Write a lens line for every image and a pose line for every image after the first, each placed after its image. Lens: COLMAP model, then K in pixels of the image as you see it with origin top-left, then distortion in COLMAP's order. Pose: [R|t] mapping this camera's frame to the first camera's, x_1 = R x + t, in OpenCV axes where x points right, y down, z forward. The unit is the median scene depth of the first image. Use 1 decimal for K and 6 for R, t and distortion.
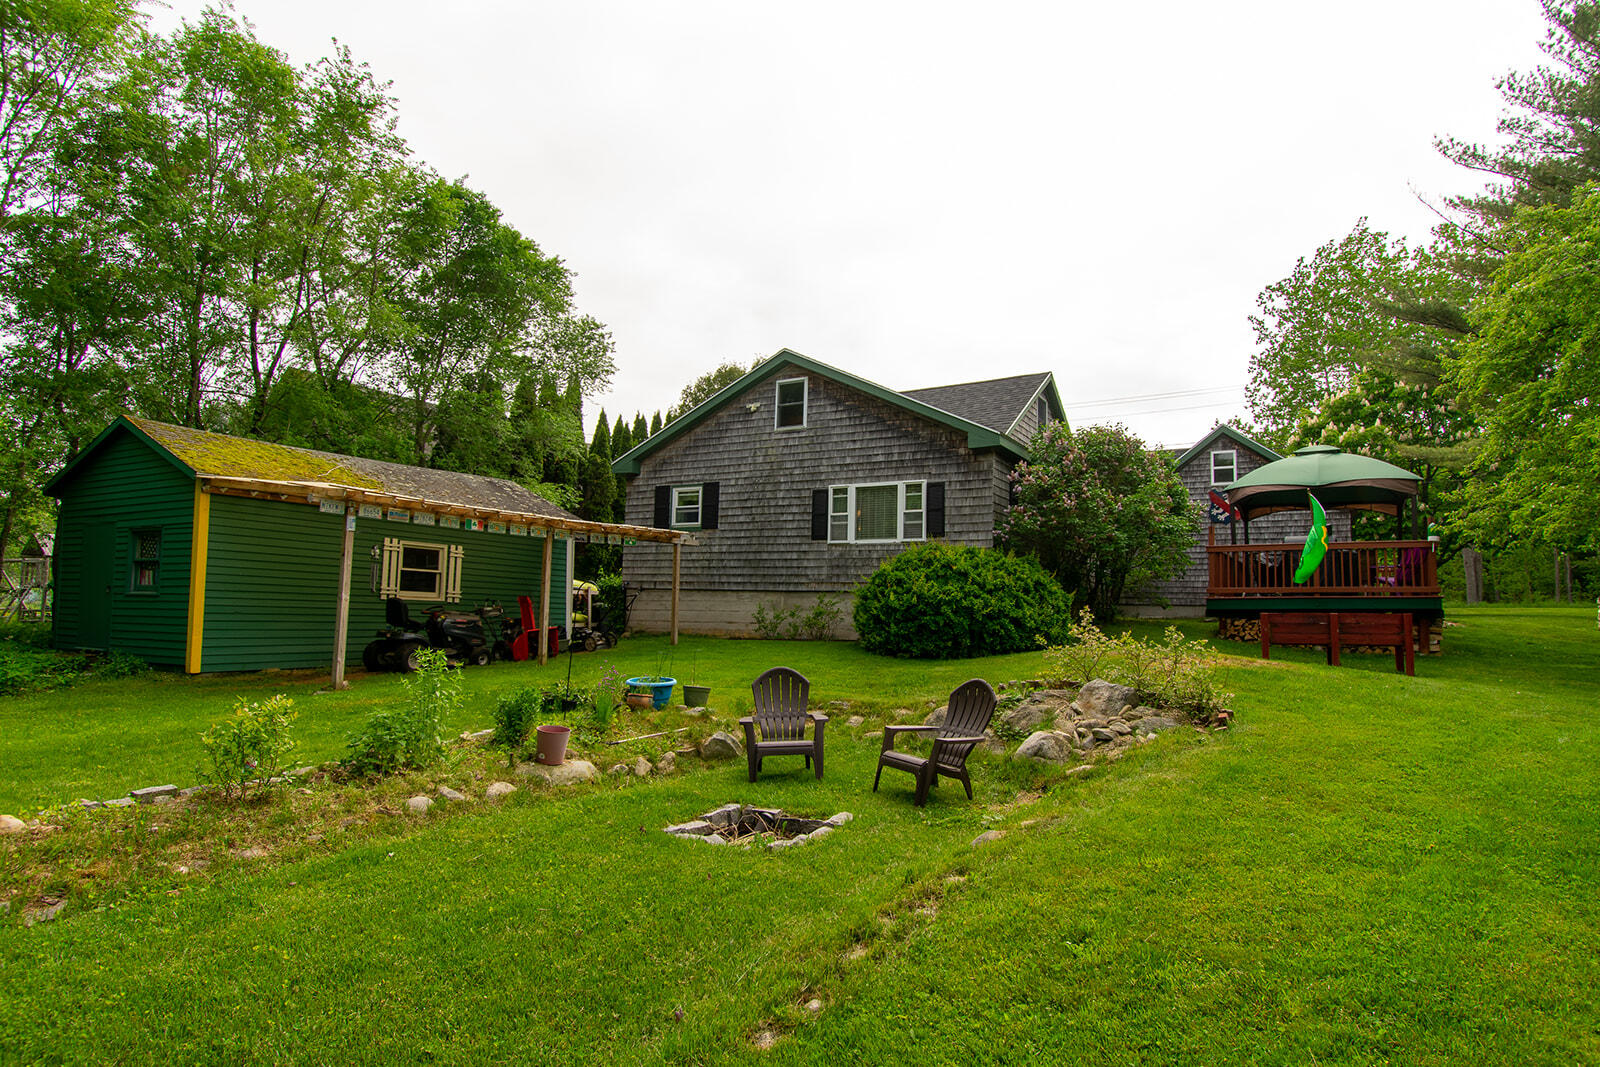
lens RADIAL K [[888.5, 0, 800.0], [0, 888.5, 533.5], [0, 0, 1]] dist [0.000794, -0.000017]
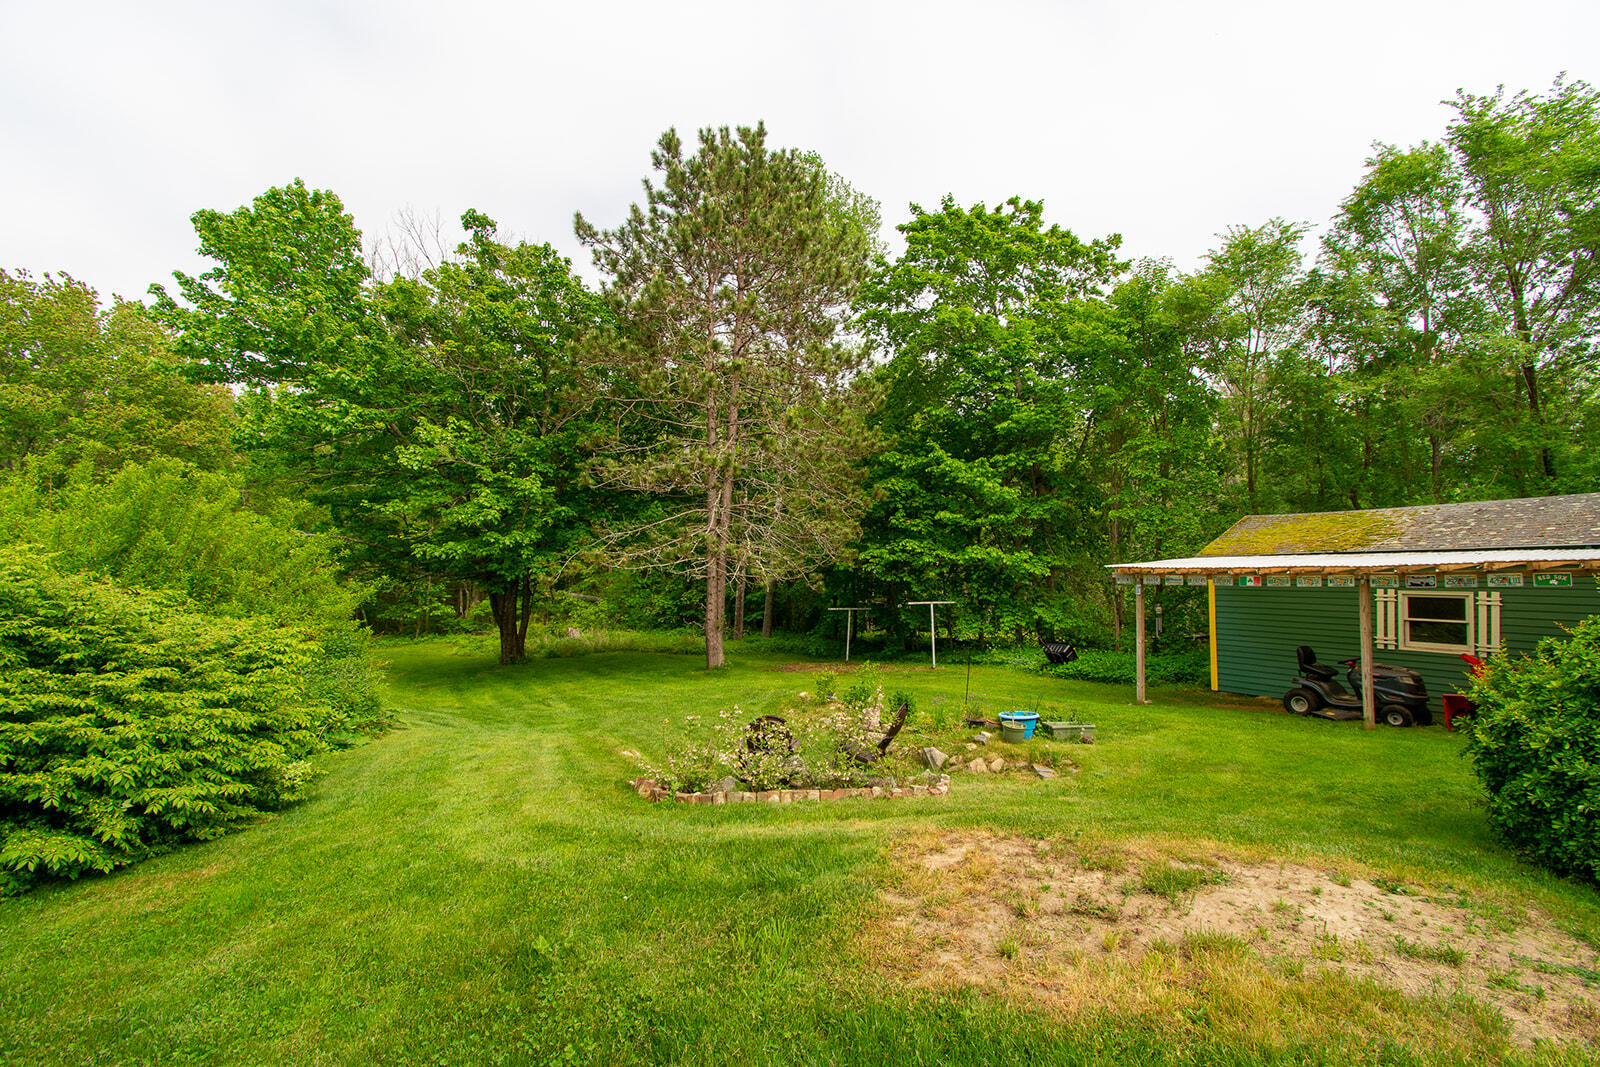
lens RADIAL K [[695.6, 0, 804.5], [0, 695.6, 539.1], [0, 0, 1]] dist [-0.011354, -0.000234]
pose [[-0.463405, -0.093471, -0.881203, 0.486332], [0.043007, 0.990877, -0.127721, 0.018347], [0.885103, -0.097084, -0.455157, 0.680718]]
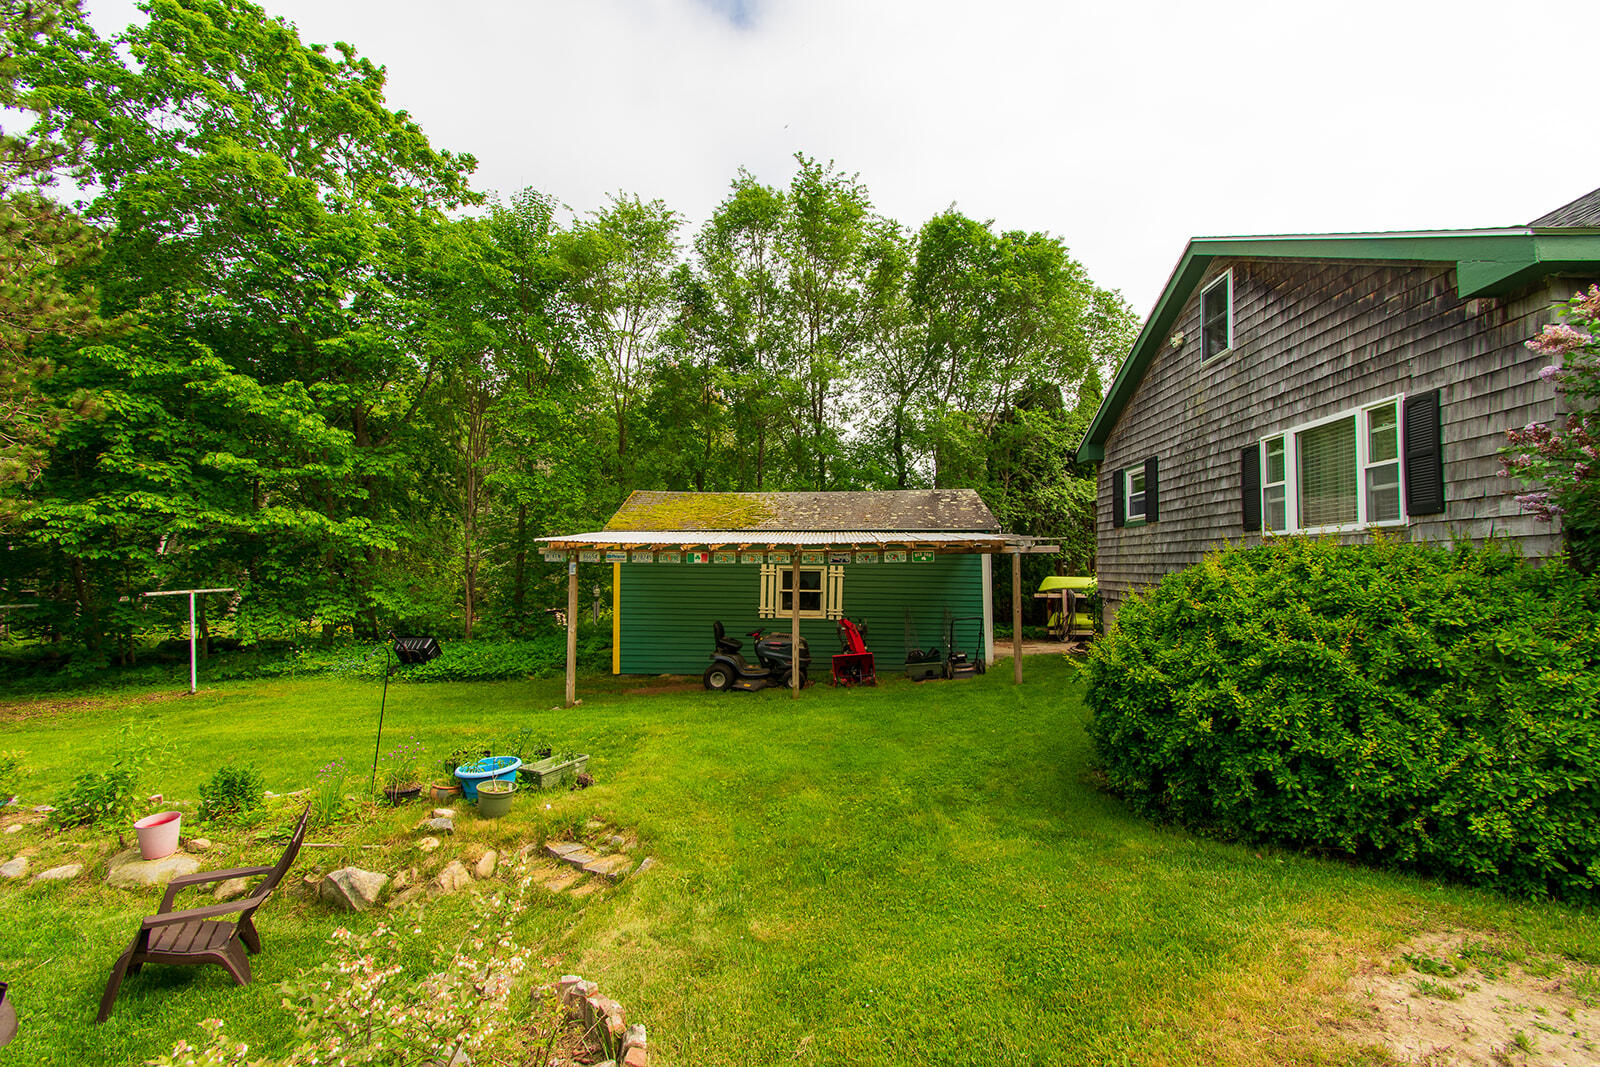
lens RADIAL K [[695.6, 0, 804.5], [0, 695.6, 539.1], [0, 0, 1]] dist [-0.011354, -0.000234]
pose [[0.473643, -0.059914, -0.878677, 0.303773], [0.083915, 0.996214, -0.022695, -0.002199], [0.876710, -0.062985, 0.476878, 0.543803]]
